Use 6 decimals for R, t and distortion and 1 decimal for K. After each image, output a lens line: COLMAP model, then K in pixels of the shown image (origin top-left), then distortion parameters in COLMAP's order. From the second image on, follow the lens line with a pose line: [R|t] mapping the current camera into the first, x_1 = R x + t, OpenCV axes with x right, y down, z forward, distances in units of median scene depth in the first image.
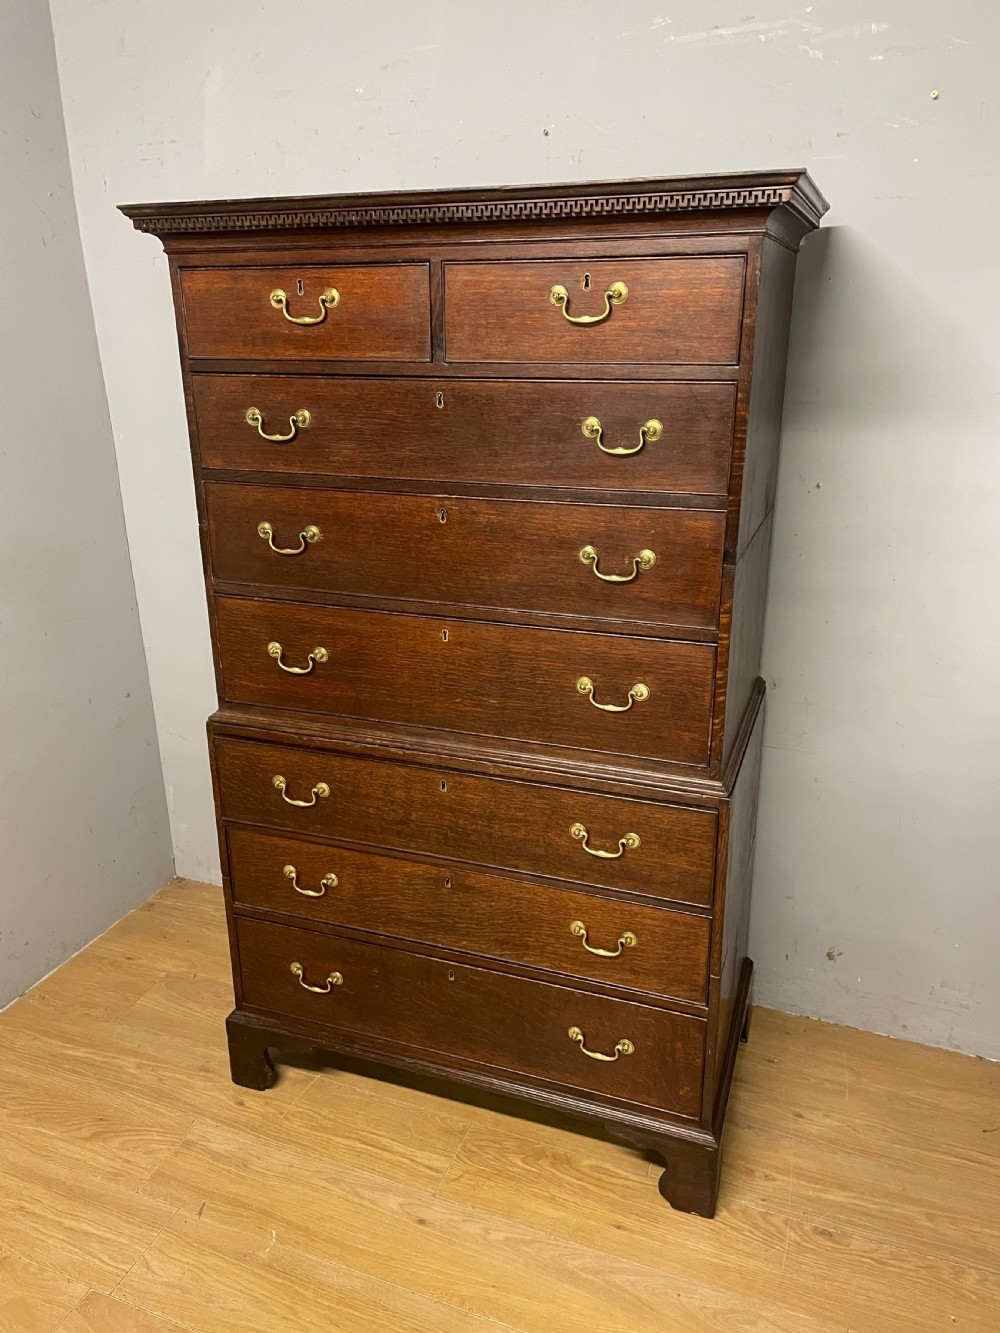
lens RADIAL K [[1003.1, 0, 496.4], [0, 1003.1, 662.9], [0, 0, 1]] dist [0.086528, -0.107497]
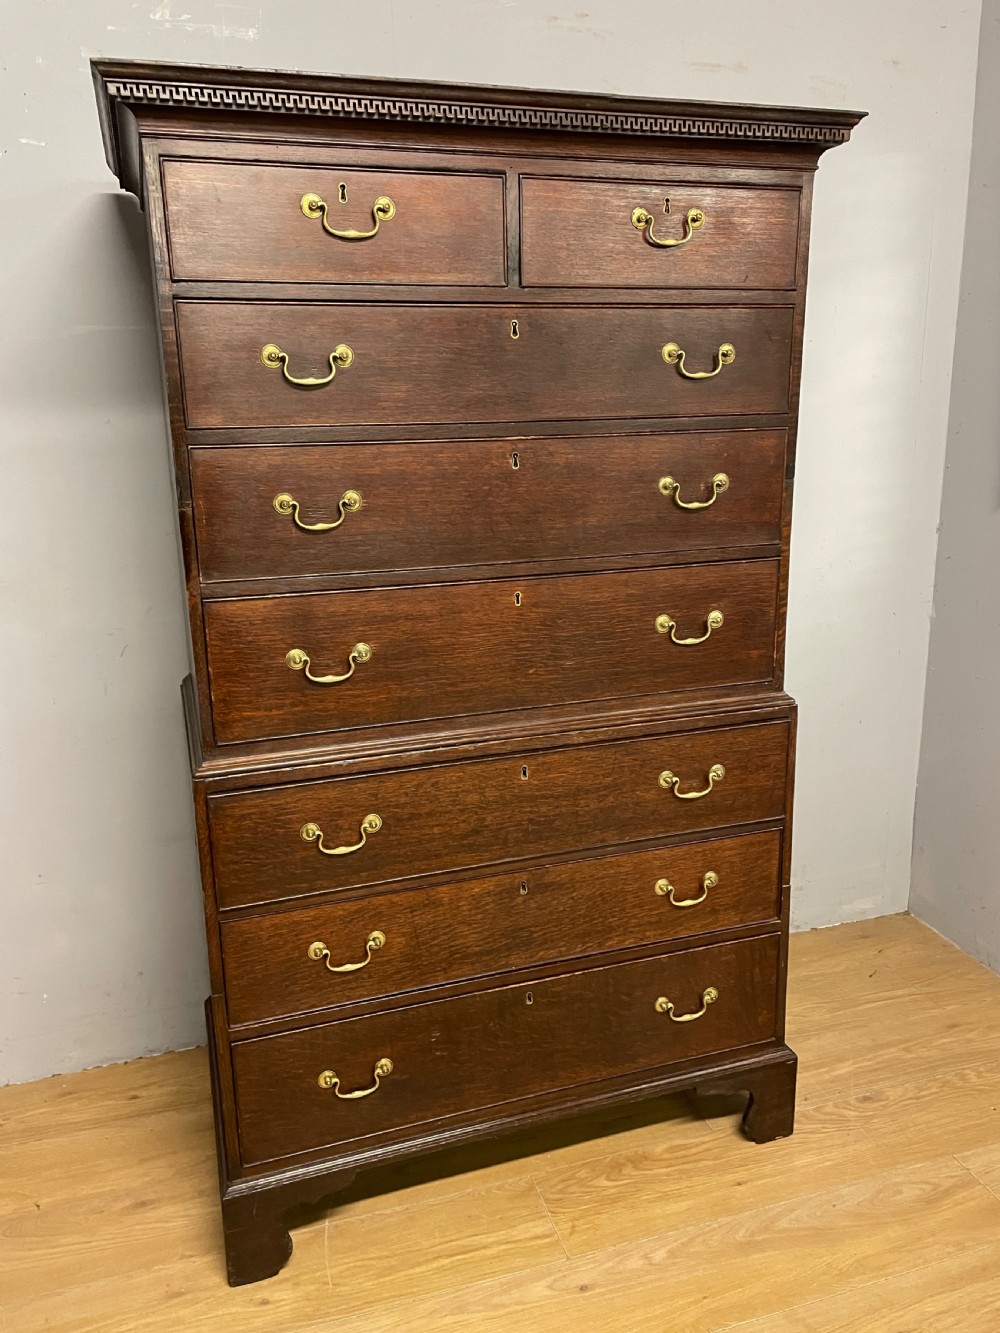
lens RADIAL K [[1003.1, 0, 490.9], [0, 1003.1, 657.4], [0, 0, 1]] dist [0.086528, -0.107497]
pose [[0.785398, -0.158525, 0.598348, -0.623113], [0.217611, 0.975658, -0.027150, 0.043468], [-0.579478, 0.151531, 0.800777, 0.312376]]
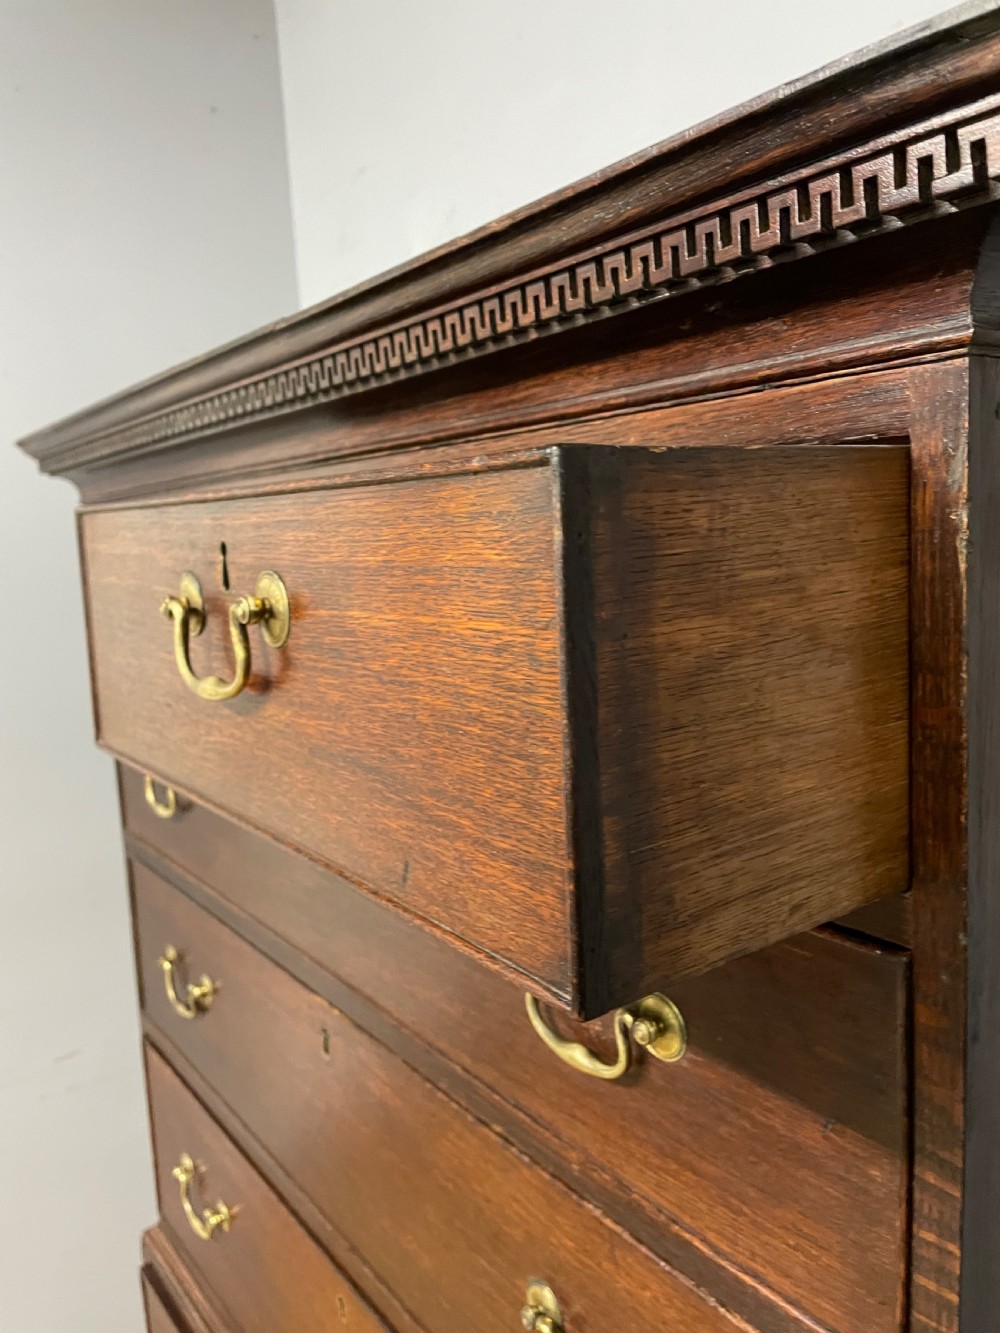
lens RADIAL K [[1003.1, 0, 503.8], [0, 1003.1, 656.4], [0, 0, 1]] dist [0.086528, -0.107497]
pose [[0.837178, 0.035800, -0.545758, 0.241255], [-0.134970, 0.980517, -0.142722, -0.253095], [0.530016, 0.193144, 0.825699, 0.630564]]
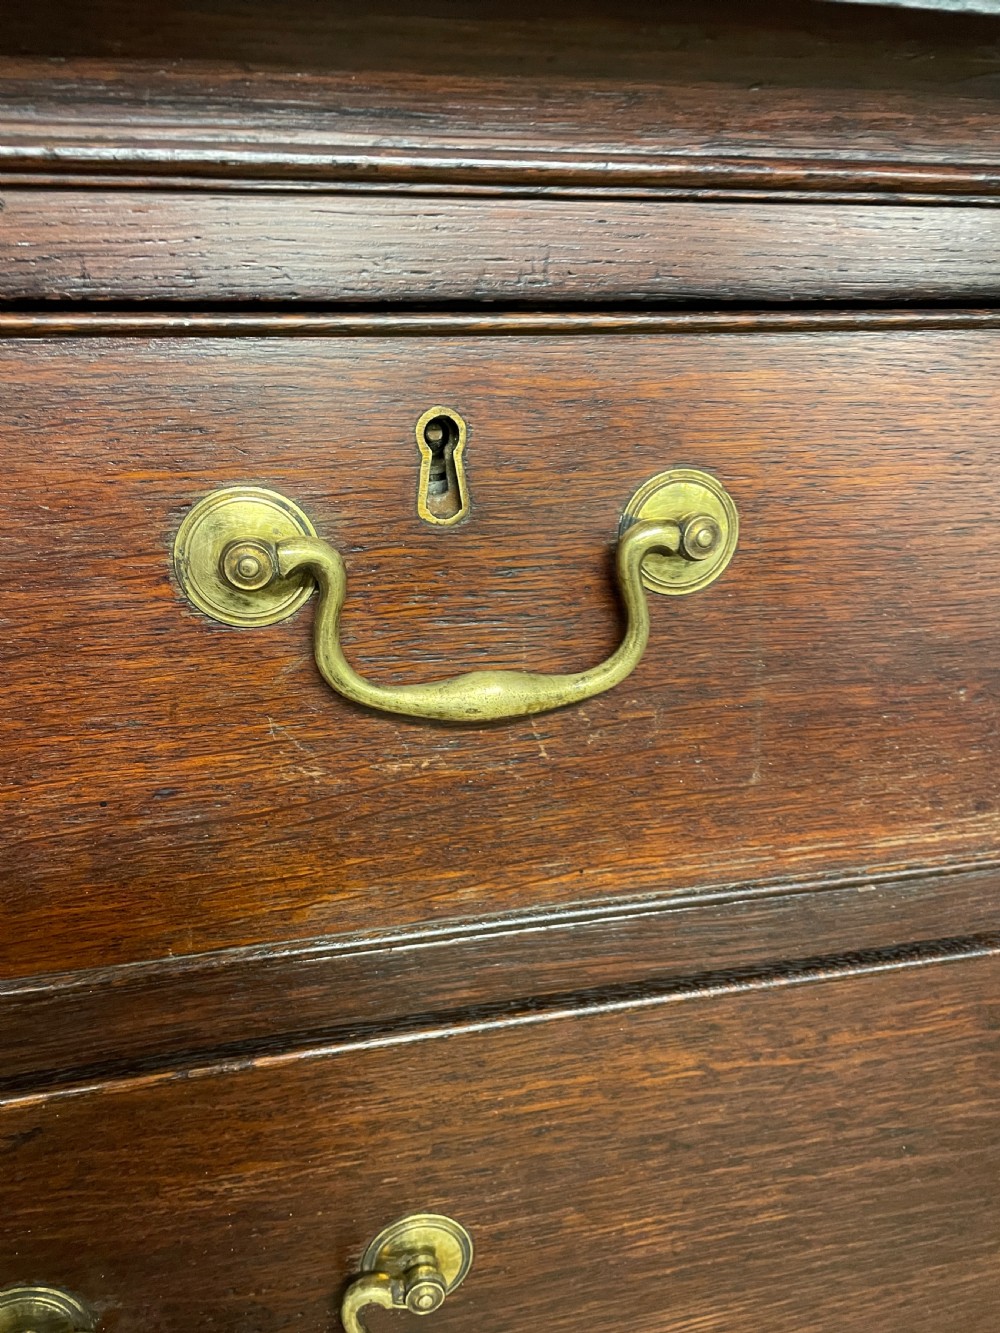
lens RADIAL K [[1003.1, 0, 497.3], [0, 1003.1, 656.1], [0, 0, 1]] dist [0.086528, -0.107497]
pose [[0.837981, -0.143425, 0.526515, -0.249379], [0.188274, 0.981587, -0.032261, -0.324992], [-0.512193, 0.126163, 0.849554, 0.846276]]
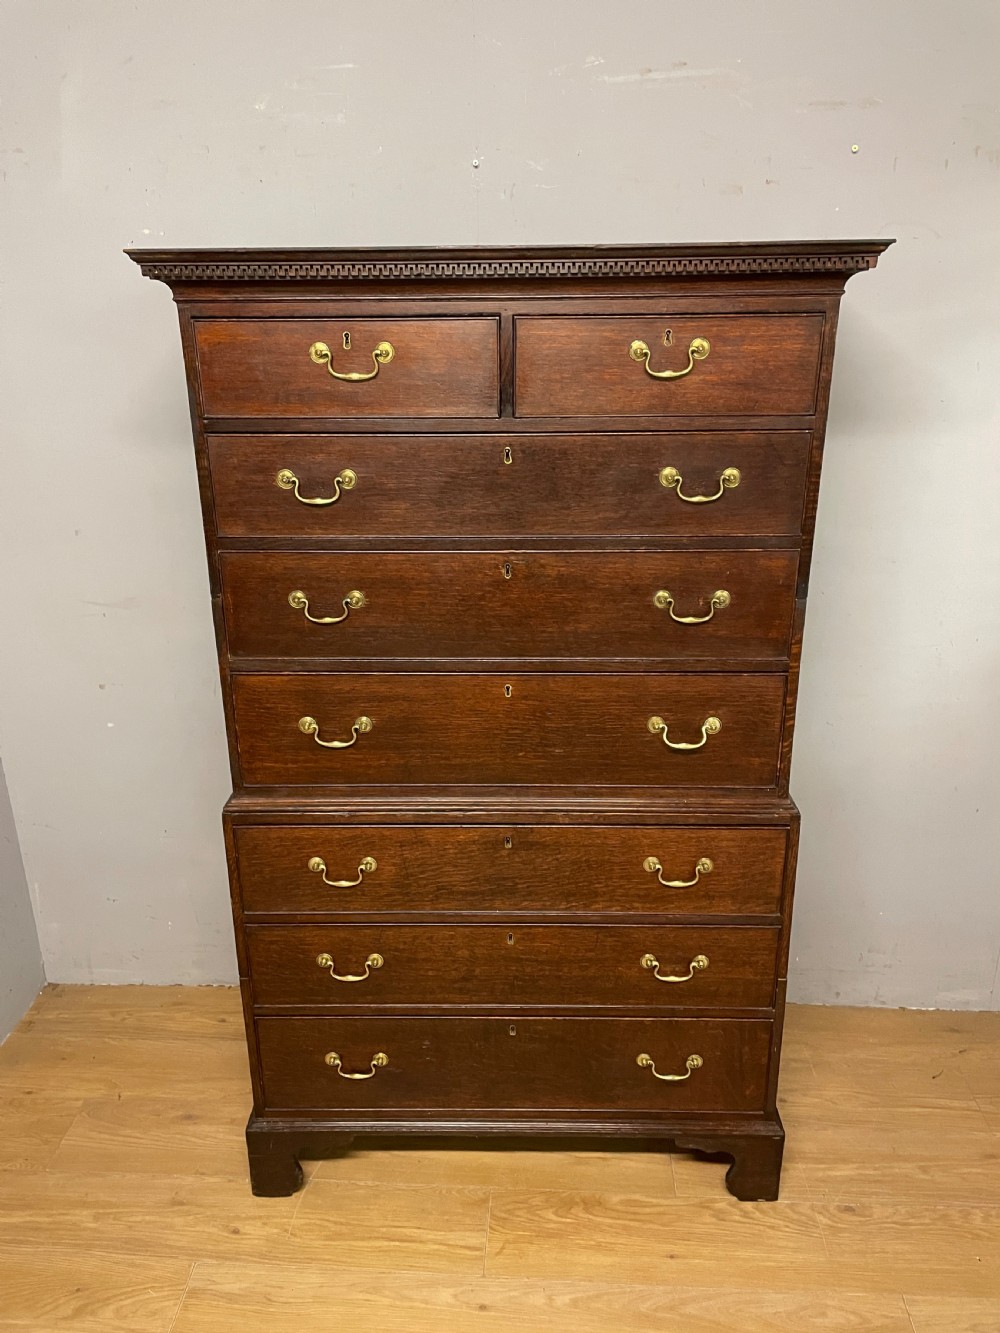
lens RADIAL K [[1003.1, 0, 502.7], [0, 1003.1, 653.3], [0, 0, 1]] dist [0.086528, -0.107497]
pose [[0.945418, -0.111129, 0.306325, -0.356733], [0.107942, 0.993780, 0.027378, -0.092537], [-0.307462, 0.007181, 0.951533, 0.076203]]
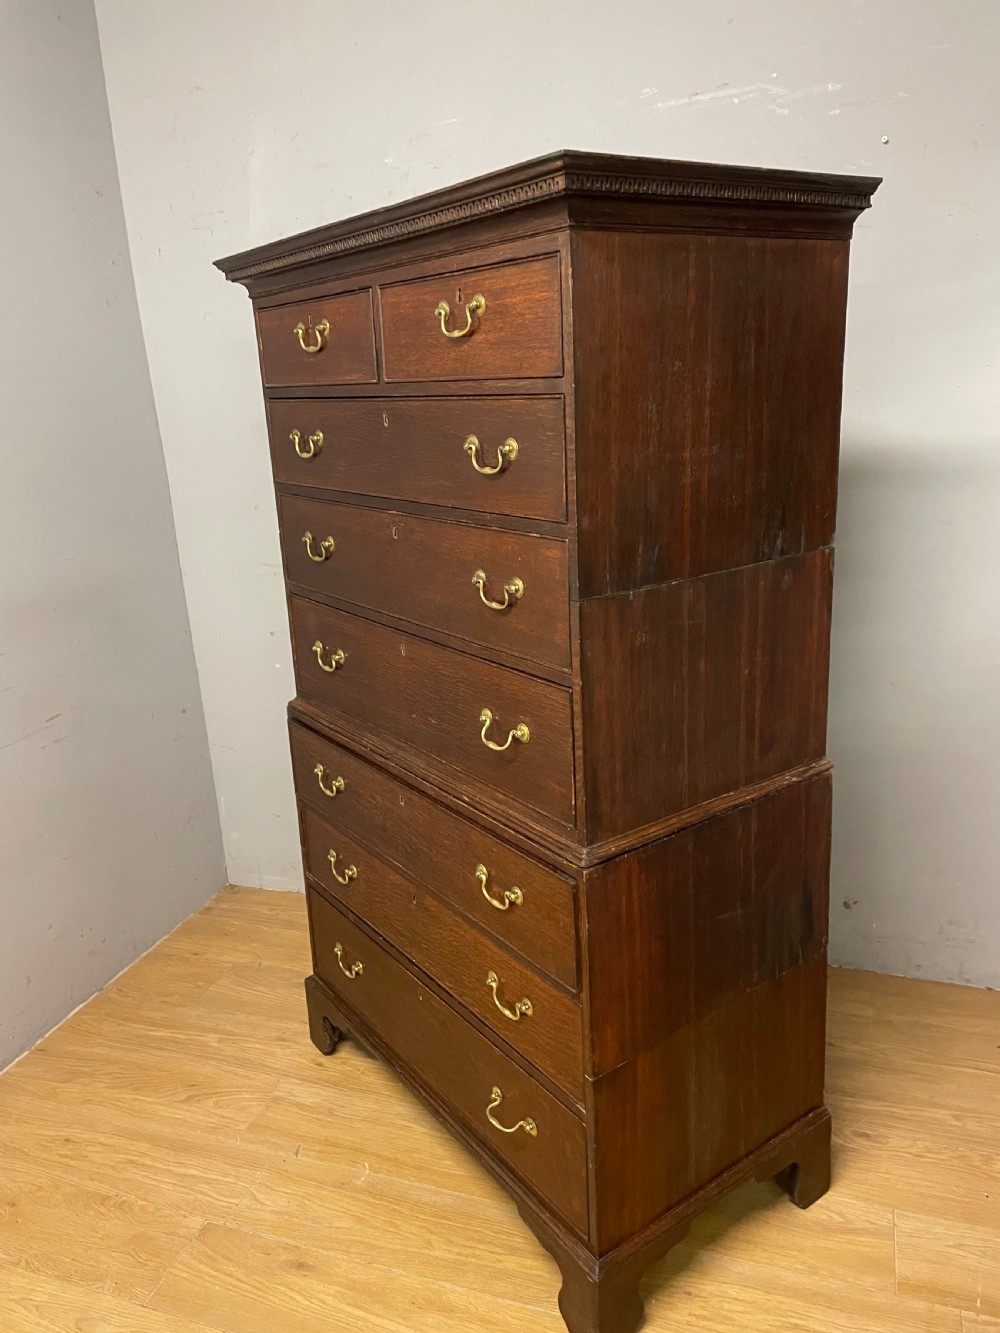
lens RADIAL K [[1003.1, 0, 500.1], [0, 1003.1, 658.9], [0, 0, 1]] dist [0.086528, -0.107497]
pose [[0.829843, 0.121535, -0.544600, 0.594571], [-0.144009, 0.989575, 0.001401, -0.034813], [0.539093, 0.077264, 0.838695, 0.205874]]
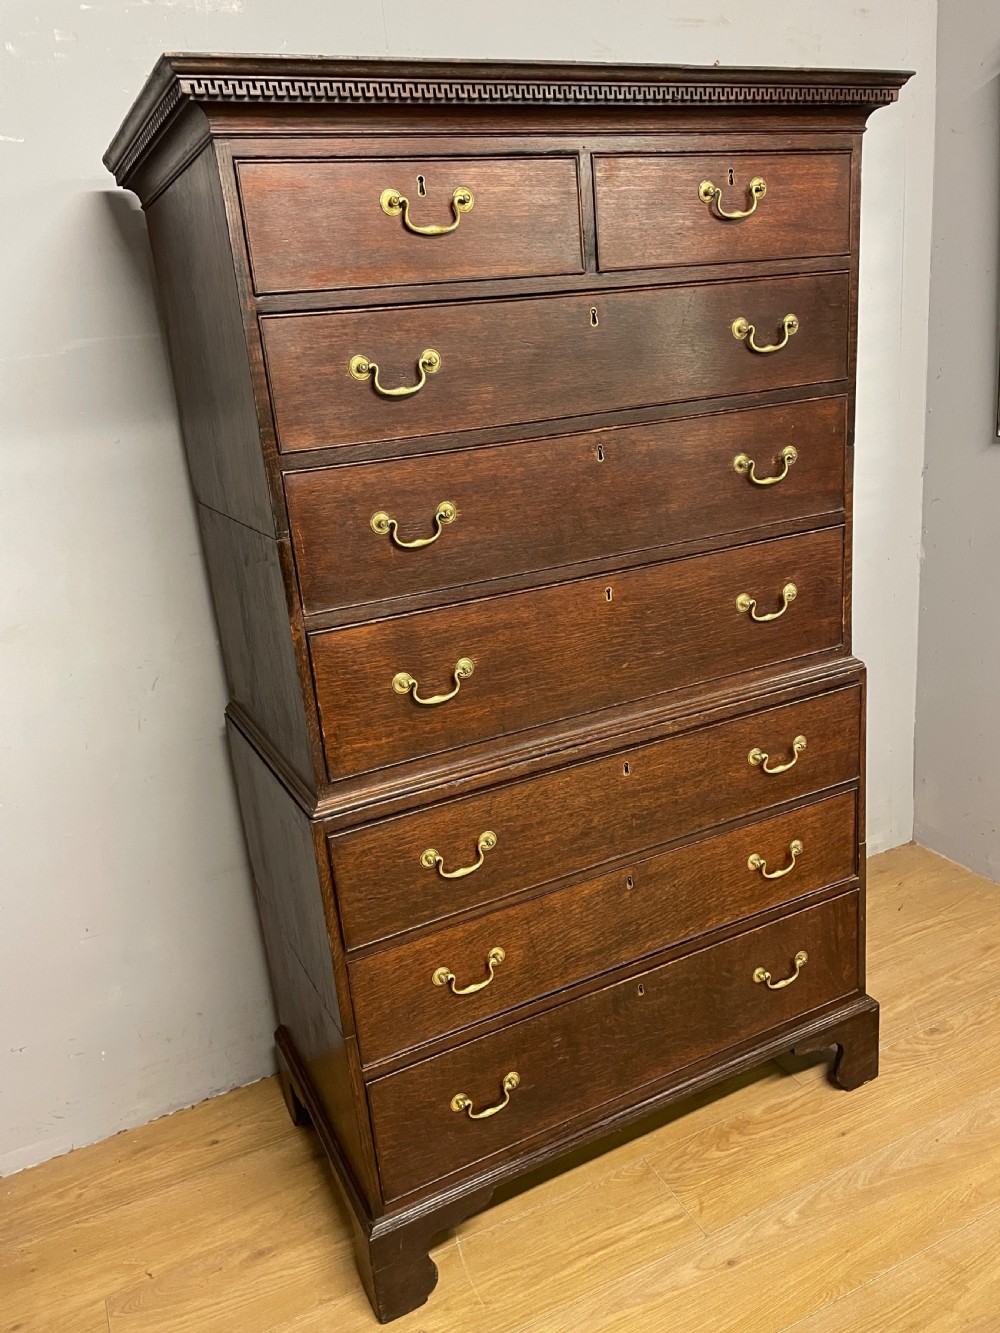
lens RADIAL K [[1003.1, 0, 491.4], [0, 1003.1, 657.5], [0, 0, 1]] dist [0.086528, -0.107497]
pose [[0.688801, -0.263460, 0.675383, -0.736511], [0.318048, 0.947004, 0.045049, -0.047772], [-0.651459, 0.183774, 0.736090, 0.443314]]
